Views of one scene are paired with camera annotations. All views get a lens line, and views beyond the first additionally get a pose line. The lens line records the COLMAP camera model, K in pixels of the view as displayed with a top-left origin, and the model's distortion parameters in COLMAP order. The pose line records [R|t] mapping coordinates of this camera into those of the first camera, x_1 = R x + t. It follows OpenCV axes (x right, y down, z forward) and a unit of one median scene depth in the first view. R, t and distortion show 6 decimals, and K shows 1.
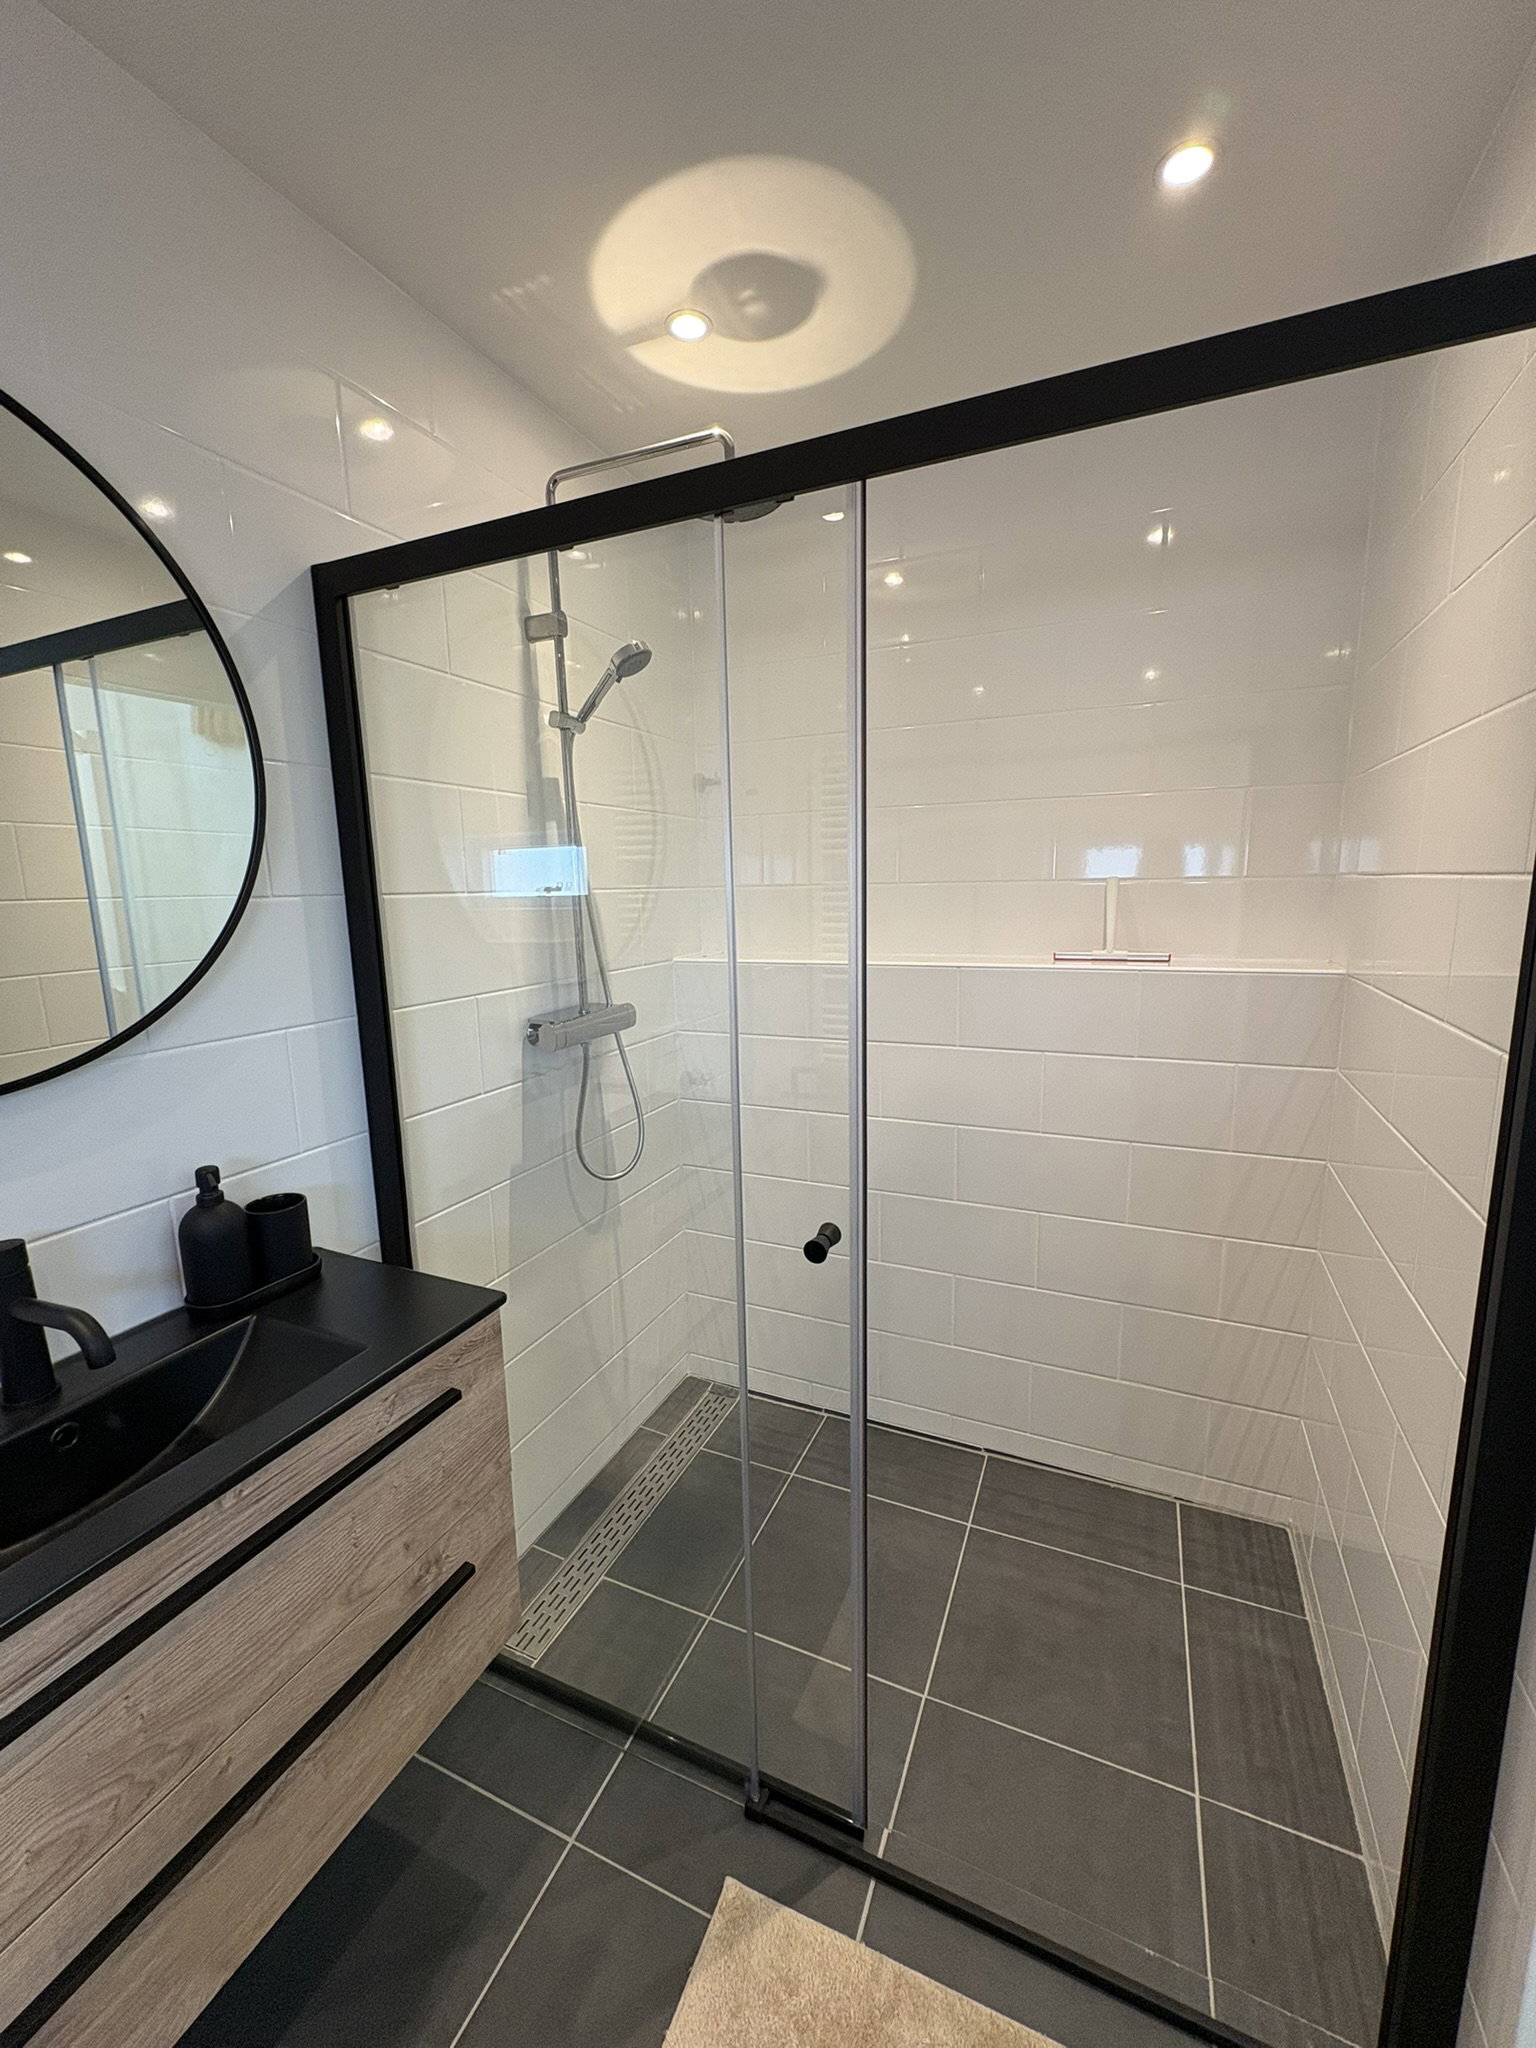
lens RADIAL K [[821.9, 0, 768.0], [0, 821.9, 1024.0], [0, 0, 1]] dist [-0.001359, -0.000235]
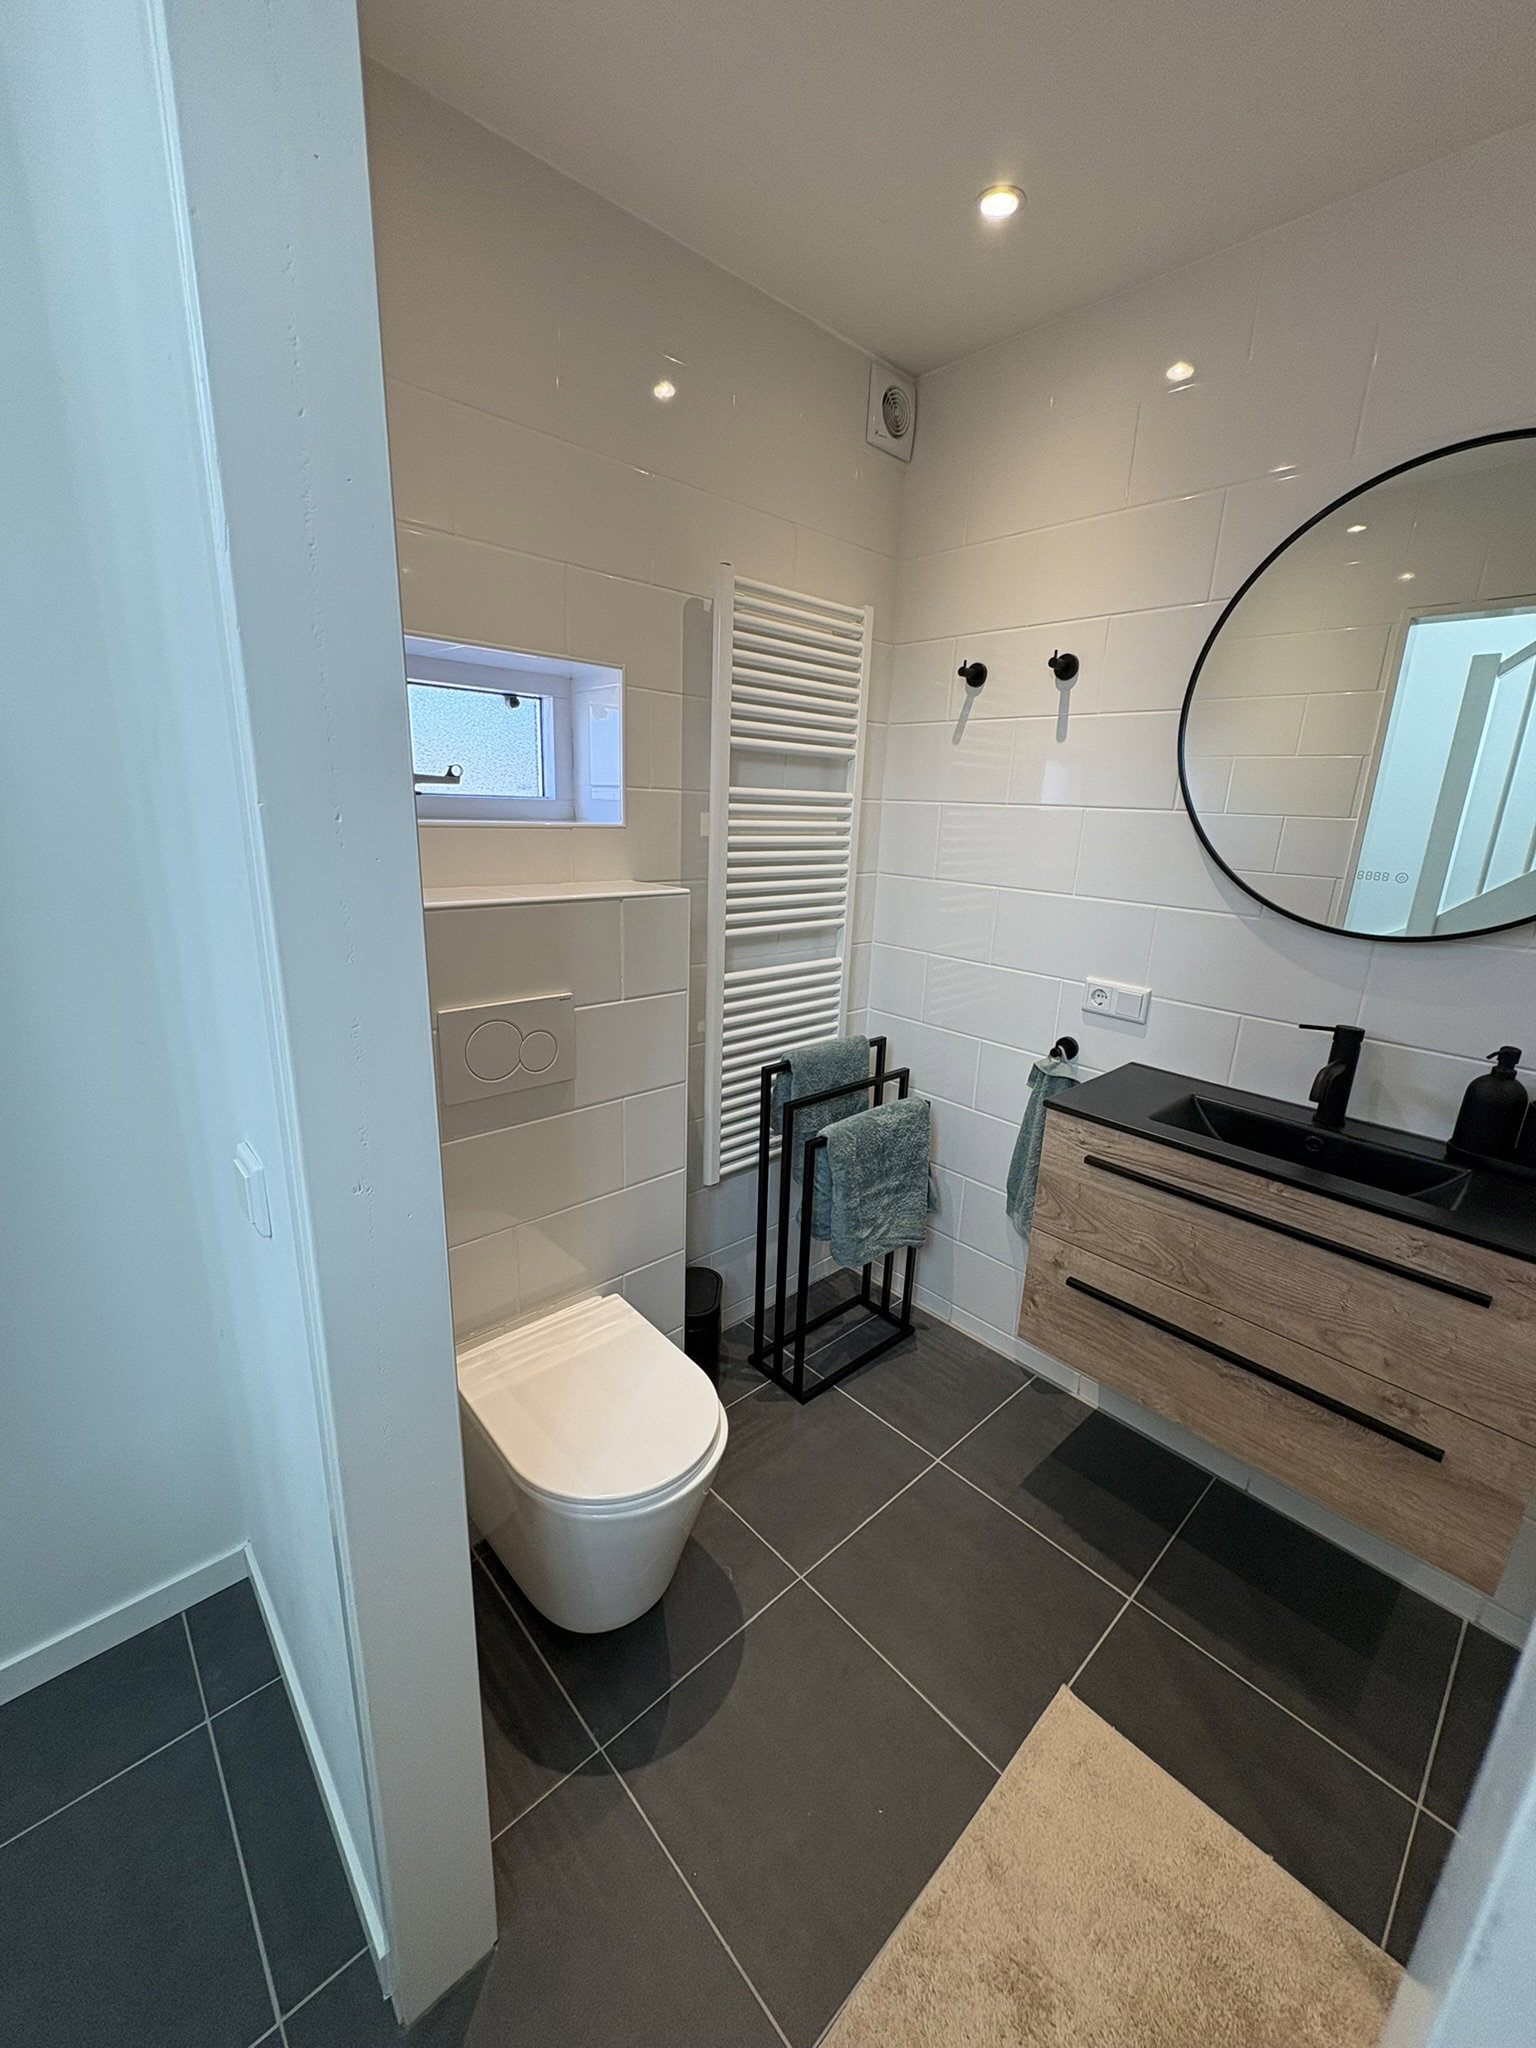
lens RADIAL K [[821.9, 0, 768.0], [0, 821.9, 1024.0], [0, 0, 1]] dist [-0.001359, -0.000235]
pose [[-0.399562, 0.249014, -0.882237, 0.920271], [-0.184044, 0.921013, 0.343312, -0.083520], [0.898041, 0.299545, -0.322172, 0.432349]]
